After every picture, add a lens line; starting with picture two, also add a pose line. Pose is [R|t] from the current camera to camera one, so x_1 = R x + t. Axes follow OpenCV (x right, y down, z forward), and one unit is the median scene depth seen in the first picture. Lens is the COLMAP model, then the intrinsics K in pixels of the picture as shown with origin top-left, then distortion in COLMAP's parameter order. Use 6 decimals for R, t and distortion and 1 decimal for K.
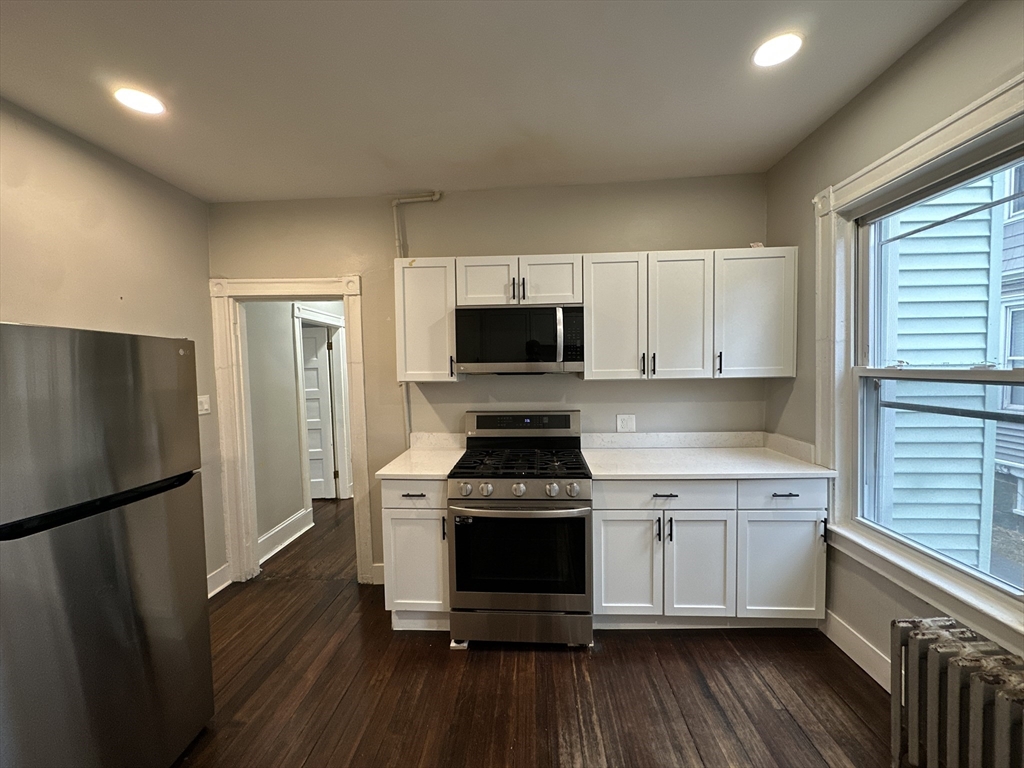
lens RADIAL K [[407.6, 0, 515.7], [0, 407.6, 382.0], [0, 0, 1]] dist [-0.002557, 0.000015]
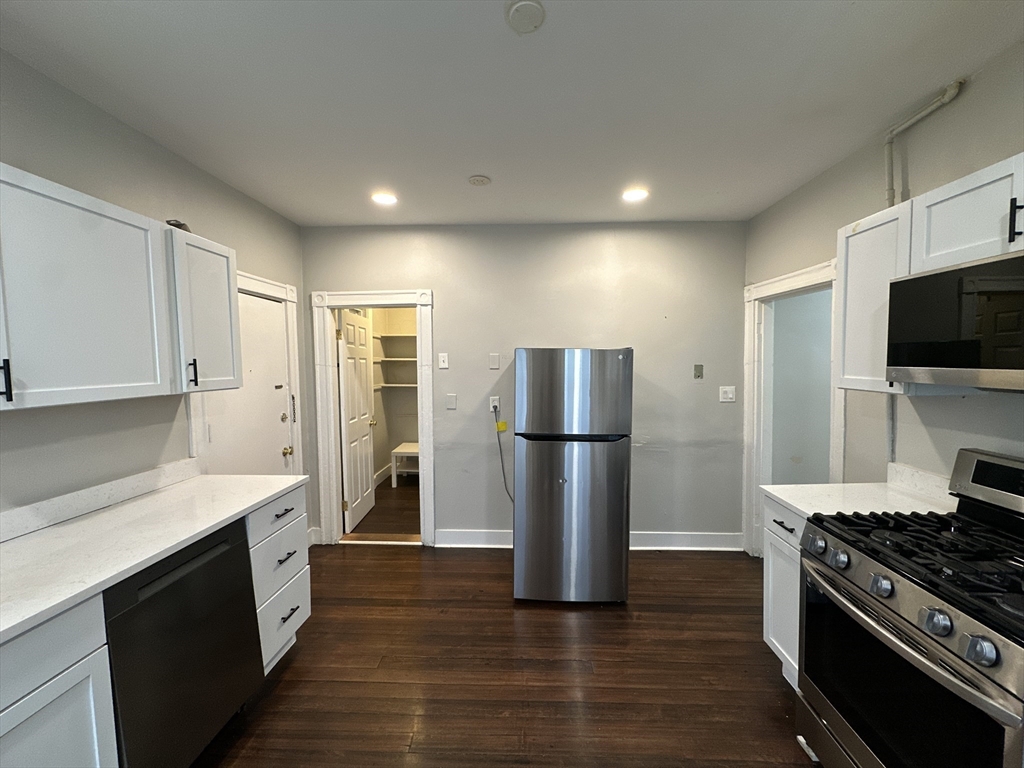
lens RADIAL K [[407.6, 0, 517.2], [0, 407.6, 385.3], [0, 0, 1]] dist [-0.002557, 0.000015]
pose [[0.028376, 0.075162, -0.996768, 0.418306], [-0.033937, 0.996667, 0.074189, -0.038411], [0.999021, 0.031722, 0.030832, 0.330974]]
